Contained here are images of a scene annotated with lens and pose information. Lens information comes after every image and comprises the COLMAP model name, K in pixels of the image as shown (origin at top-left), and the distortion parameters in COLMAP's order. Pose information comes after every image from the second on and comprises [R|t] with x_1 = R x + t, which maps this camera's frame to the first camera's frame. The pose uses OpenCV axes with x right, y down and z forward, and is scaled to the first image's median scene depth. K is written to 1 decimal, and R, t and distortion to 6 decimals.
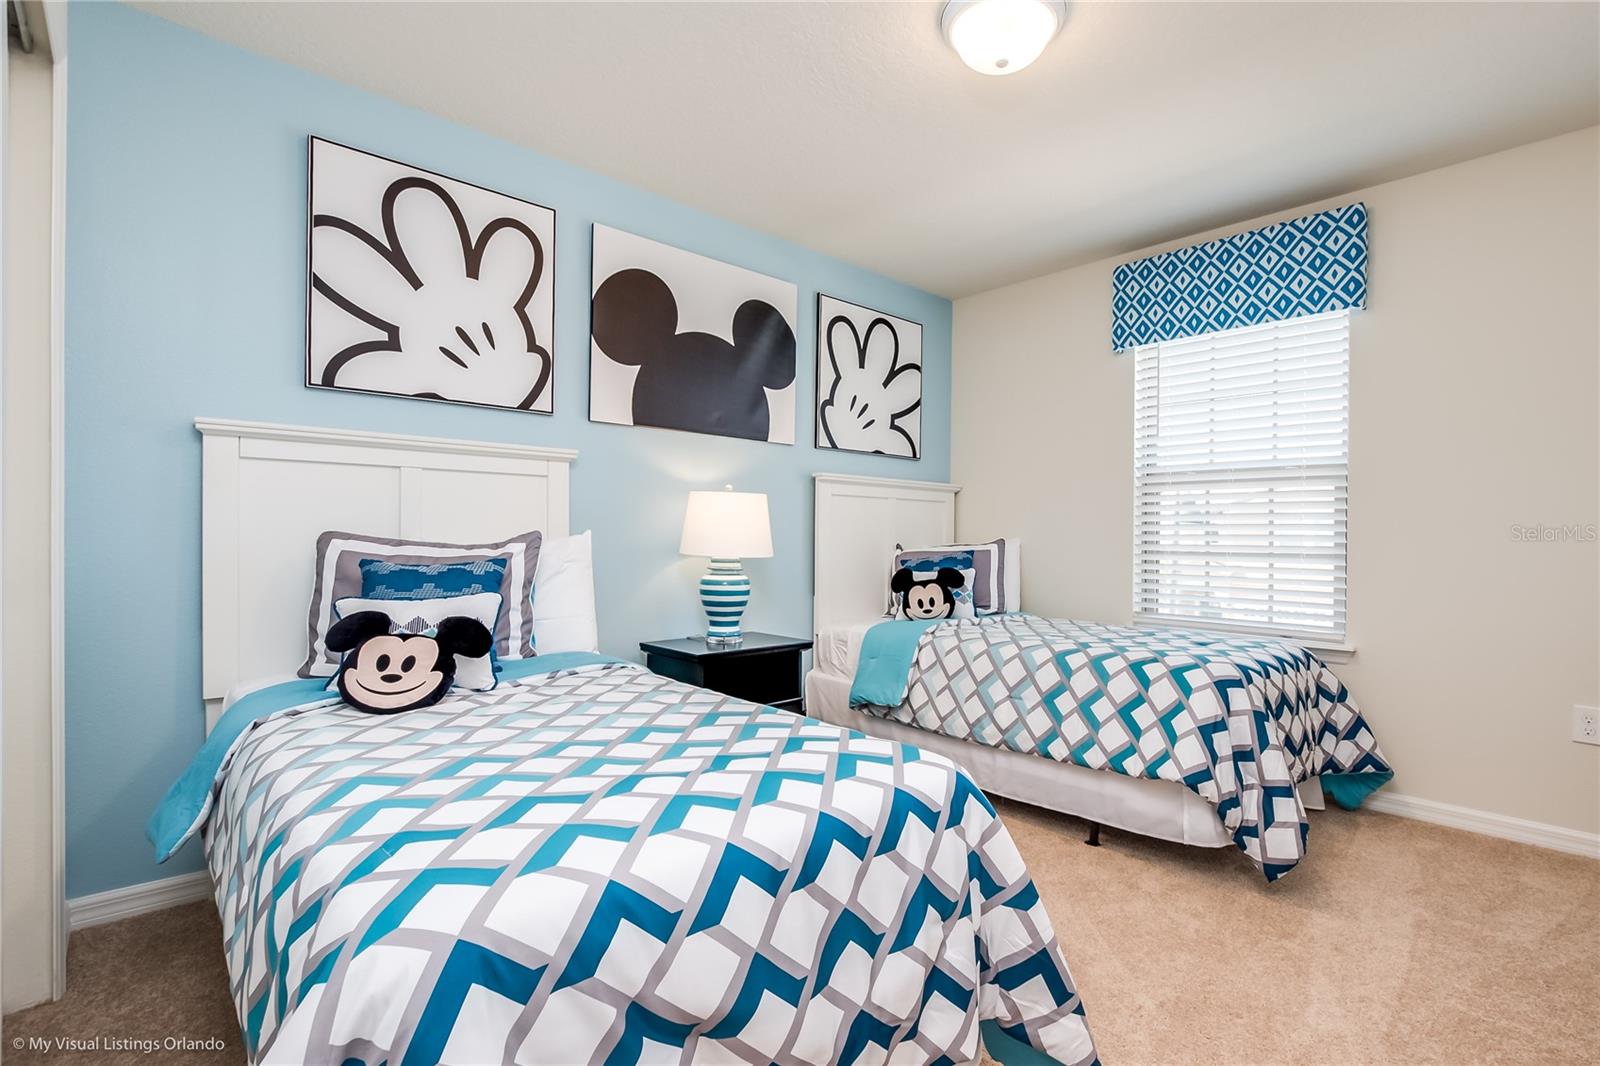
lens RADIAL K [[790.6, 0, 808.6], [0, 790.6, 528.6], [0, 0, 1]] dist [-0.000514, -0.000246]
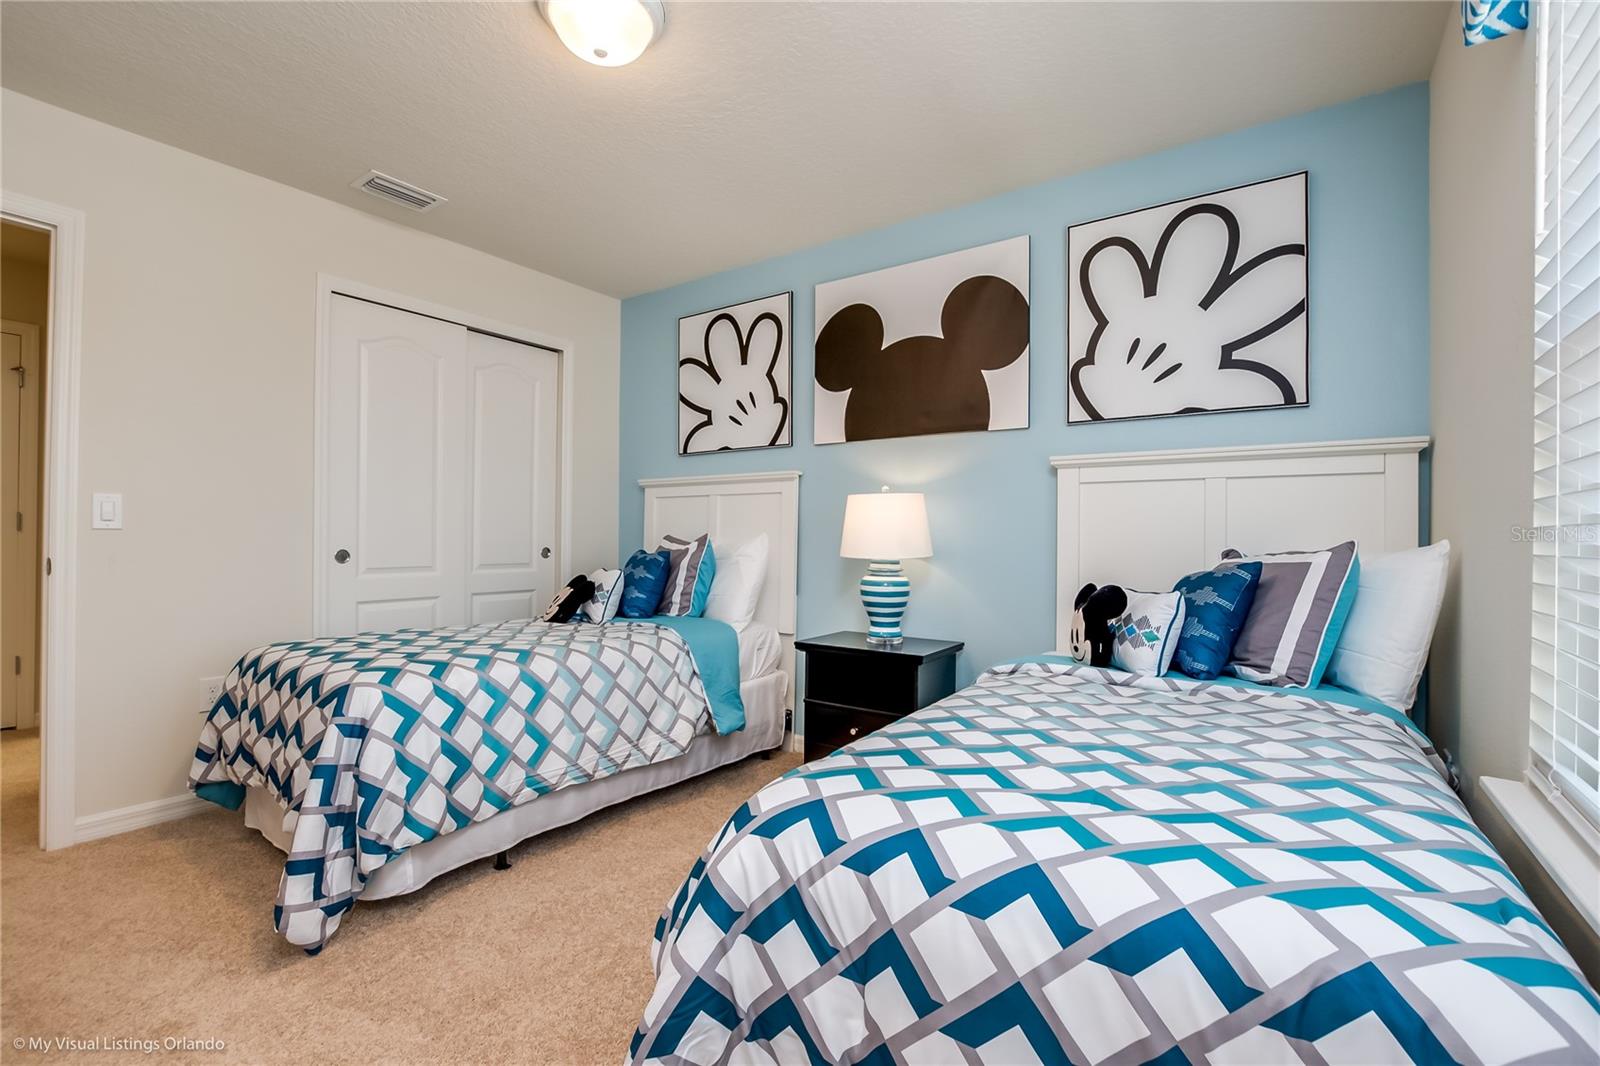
lens RADIAL K [[705.3, 0, 804.7], [0, 705.3, 544.6], [0, 0, 1]] dist [-0.019658, 0.000192]
pose [[0.178601, 0.009776, -0.983873, 0.691971], [0.004895, 0.999929, 0.010824, 0.008519], [0.983909, -0.006749, 0.178541, 0.657209]]
